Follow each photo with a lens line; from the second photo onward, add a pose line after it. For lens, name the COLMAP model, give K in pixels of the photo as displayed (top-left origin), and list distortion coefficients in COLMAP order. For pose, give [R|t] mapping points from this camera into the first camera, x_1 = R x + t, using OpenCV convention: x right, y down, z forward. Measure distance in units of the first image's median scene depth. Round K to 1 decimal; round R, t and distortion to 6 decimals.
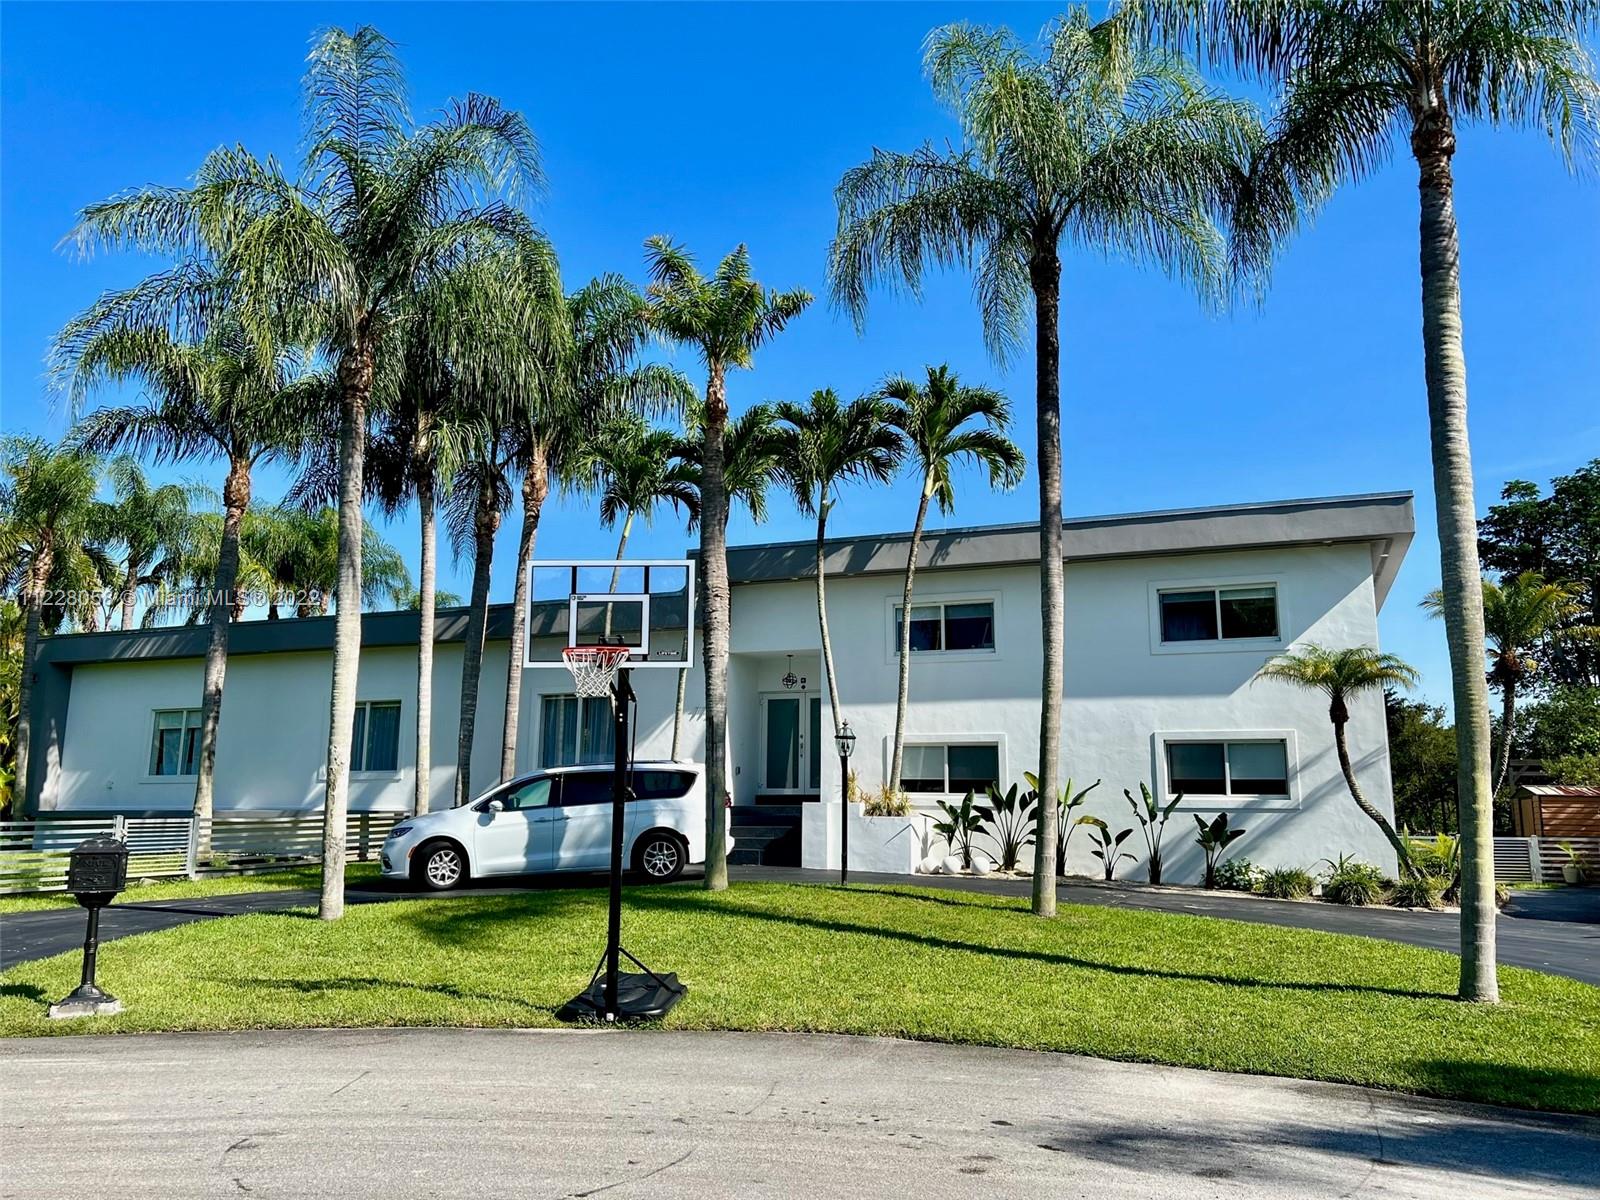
lens RADIAL K [[1188.5, 0, 803.7], [0, 1188.5, 591.1], [0, 0, 1]] dist [0.044205, -0.039838]
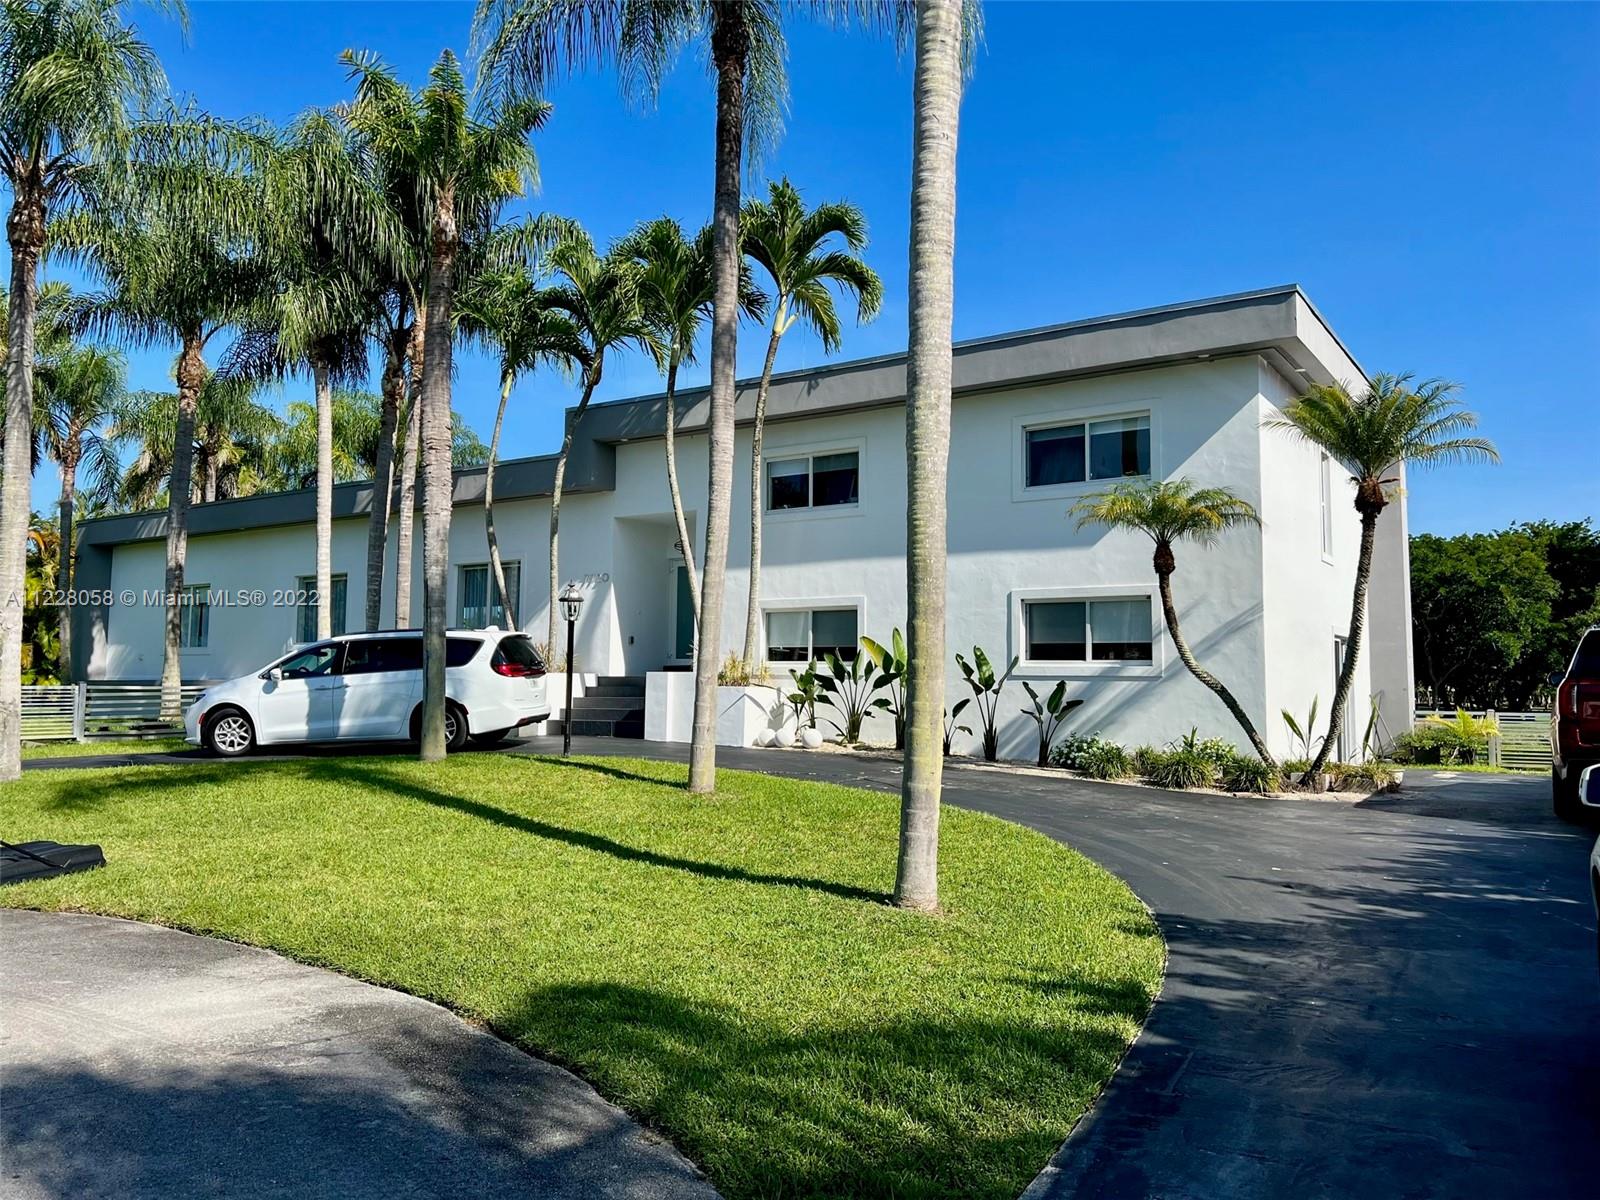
lens RADIAL K [[1188.5, 0, 812.0], [0, 1188.5, 594.7], [0, 0, 1]] dist [0.044205, -0.039838]
pose [[0.976544, -0.014701, -0.214815, 0.336207], [0.036978, 0.994294, 0.100056, 0.028481], [0.212119, -0.105653, 0.971516, 0.123040]]
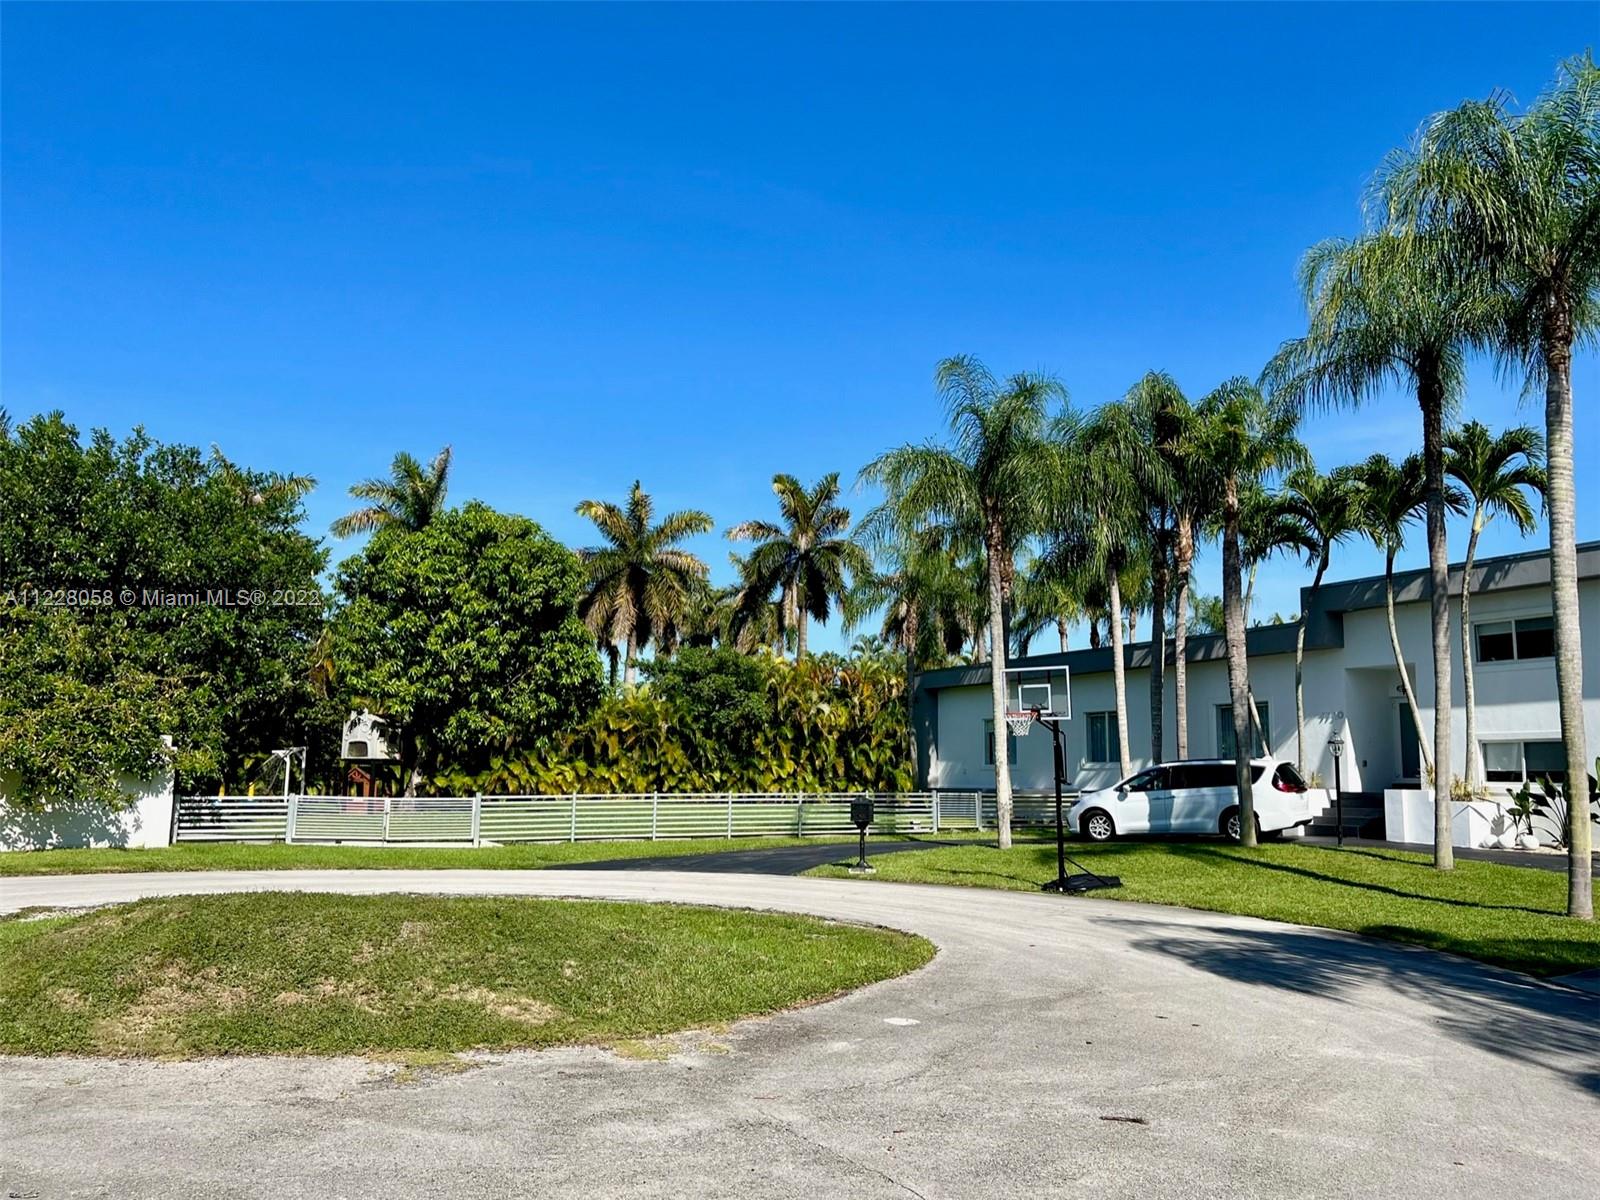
lens RADIAL K [[1318.5, 0, 785.1], [0, 1318.5, 575.7], [0, 0, 1]] dist [0.011188, 0.000127]
pose [[0.738604, -0.097783, -0.667010, 0.494503], [0.108404, 0.993776, -0.025646, -0.080708], [0.665366, -0.053364, 0.744607, -0.458057]]
